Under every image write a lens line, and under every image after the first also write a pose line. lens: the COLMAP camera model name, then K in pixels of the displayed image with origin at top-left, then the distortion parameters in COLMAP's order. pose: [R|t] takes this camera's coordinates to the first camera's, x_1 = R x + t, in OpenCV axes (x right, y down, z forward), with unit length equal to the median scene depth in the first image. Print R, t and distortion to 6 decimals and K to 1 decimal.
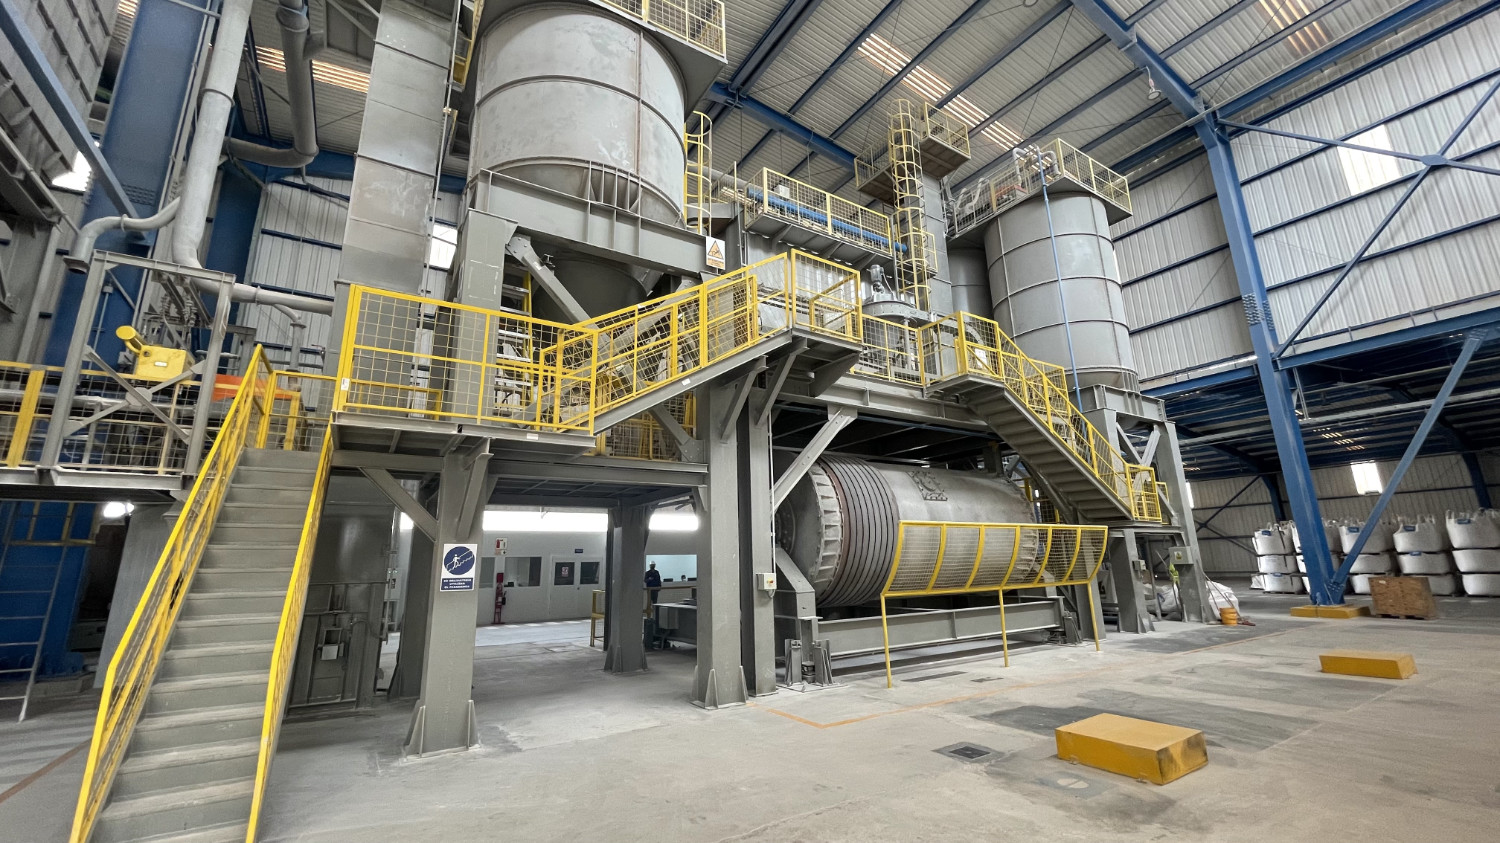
lens RADIAL K [[603.2, 0, 755.6], [0, 603.2, 418.9], [0, 0, 1]] dist [-0.003276, -0.000385]
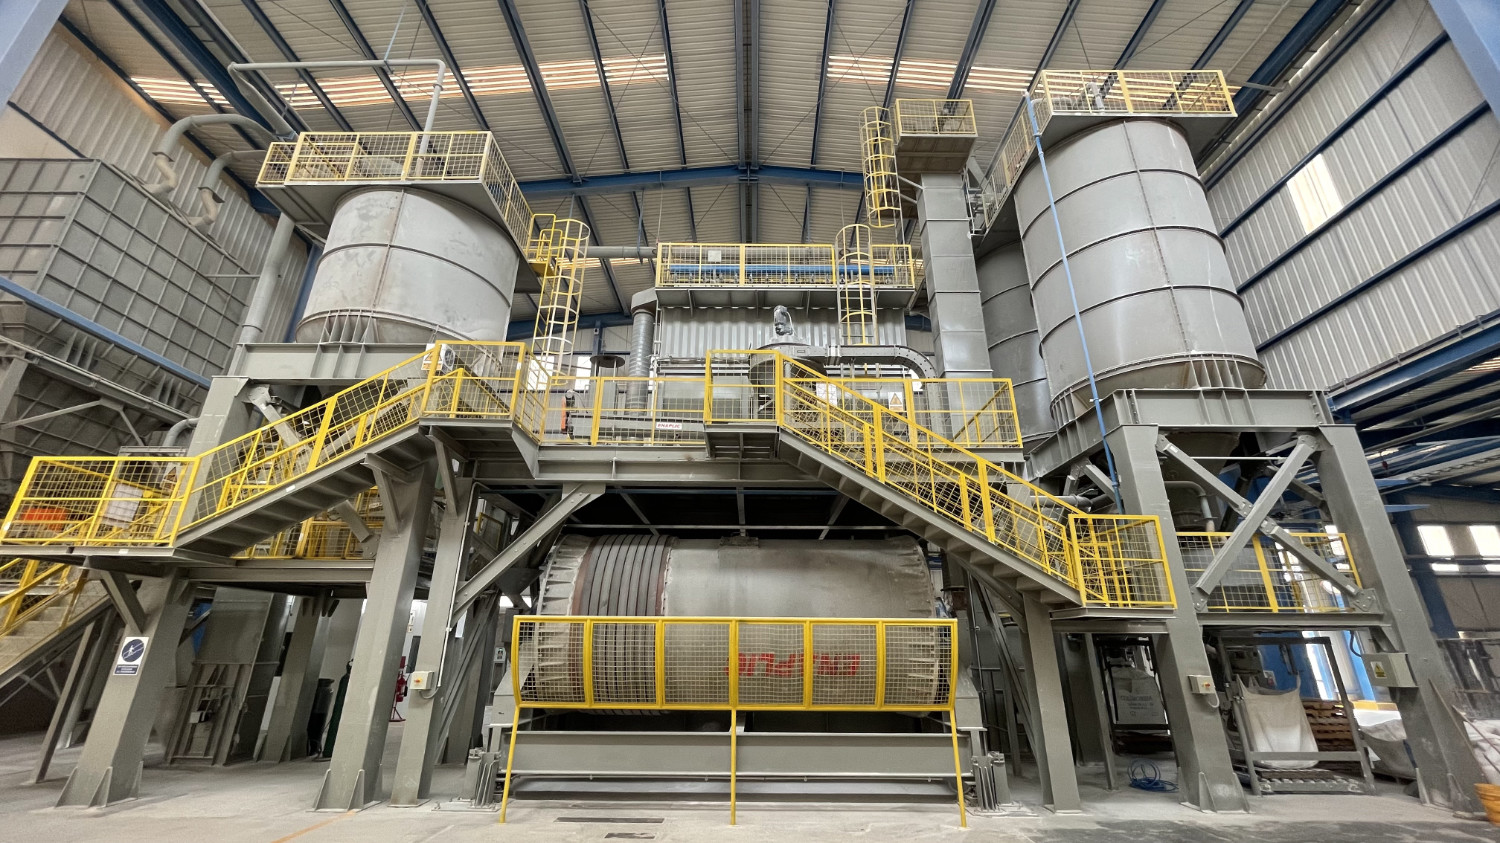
lens RADIAL K [[603.2, 0, 754.9], [0, 603.2, 420.4], [0, 0, 1]] dist [-0.003276, -0.000385]
pose [[0.841205, -0.161924, -0.515902, 0.825759], [0.101357, 0.984416, -0.143708, 0.041905], [0.531132, 0.068598, 0.844508, 0.353283]]
